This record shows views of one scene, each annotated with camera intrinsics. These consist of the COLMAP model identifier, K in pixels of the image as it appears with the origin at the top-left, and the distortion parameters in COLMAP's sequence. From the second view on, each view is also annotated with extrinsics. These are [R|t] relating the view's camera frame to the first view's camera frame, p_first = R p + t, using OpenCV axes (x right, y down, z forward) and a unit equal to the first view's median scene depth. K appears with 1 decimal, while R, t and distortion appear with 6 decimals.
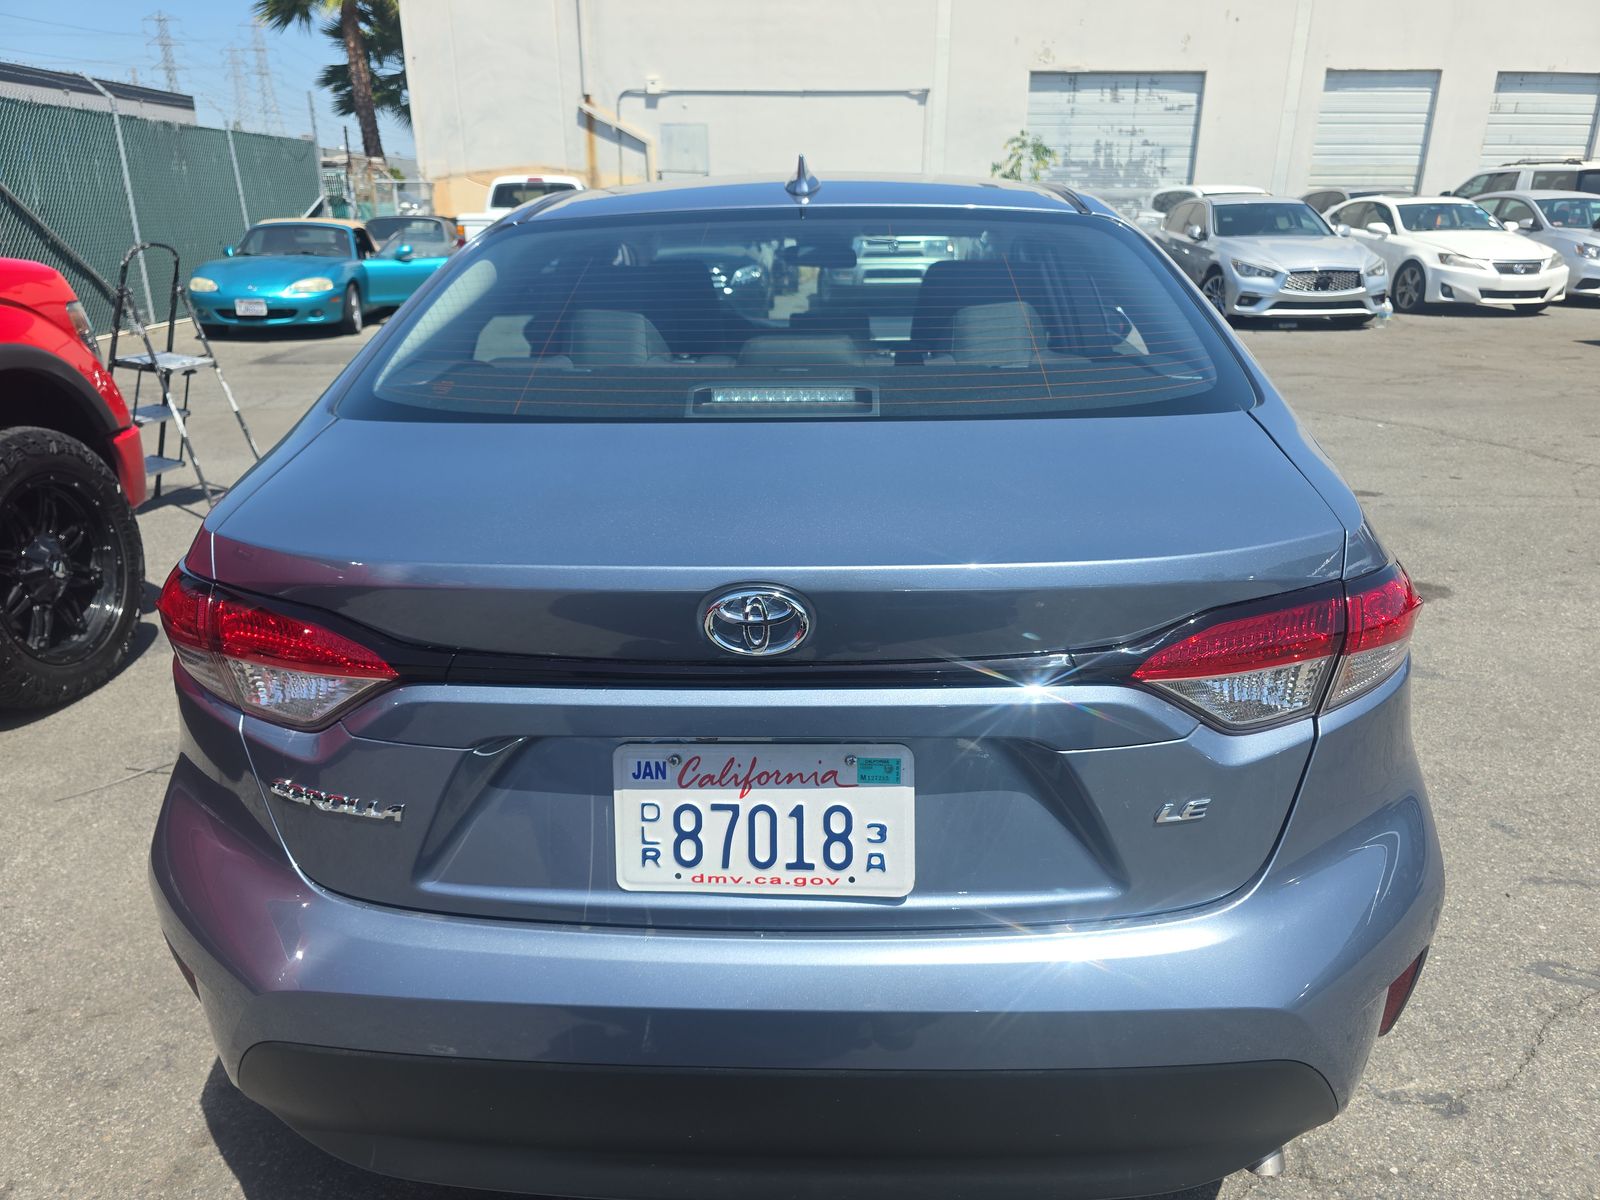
lens RADIAL K [[1060.0, 0, 800.0], [0, 1060.0, 600.0], [0, 0, 1]] dist [0.054743, -0.044651]
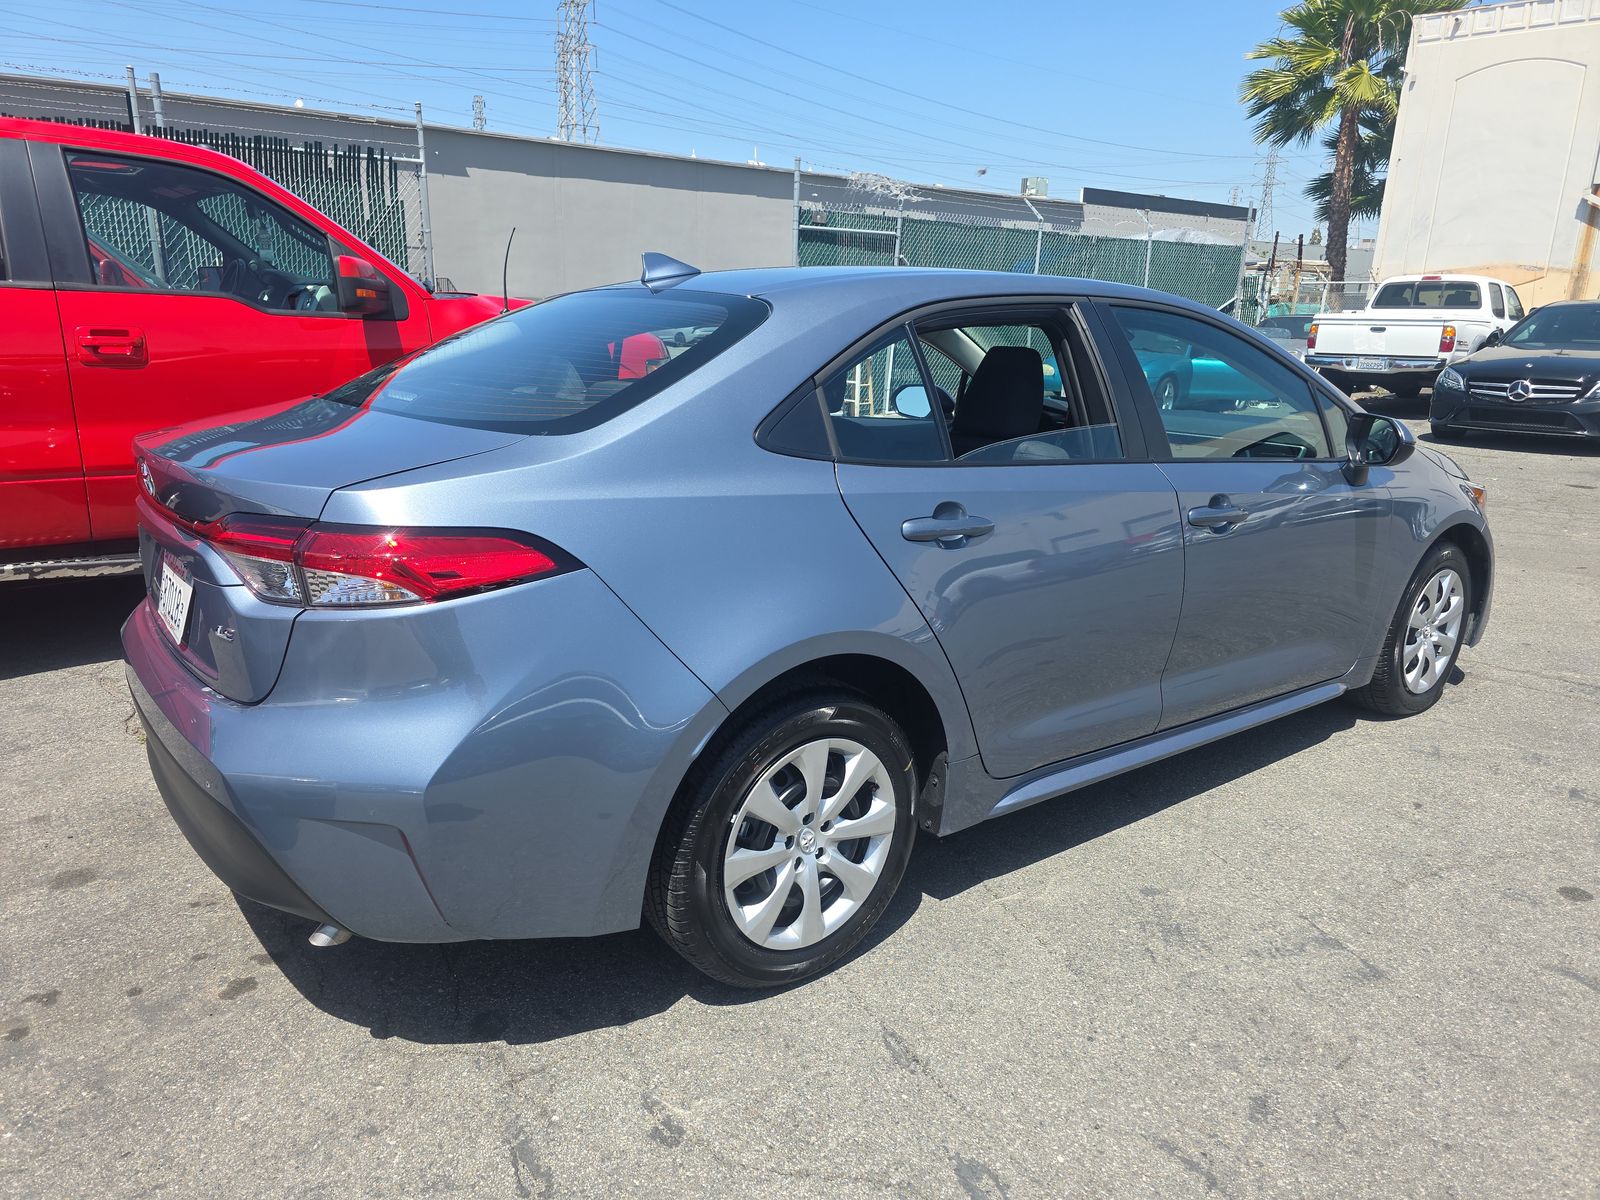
lens RADIAL K [[1060.0, 0, 800.0], [0, 1060.0, 600.0], [0, 0, 1]] dist [0.054743, -0.044651]
pose [[0.653469, 0.215890, -0.725513, 0.104521], [-0.278012, 0.959931, 0.035240, -0.006896], [0.704051, 0.178673, 0.687305, 0.023999]]
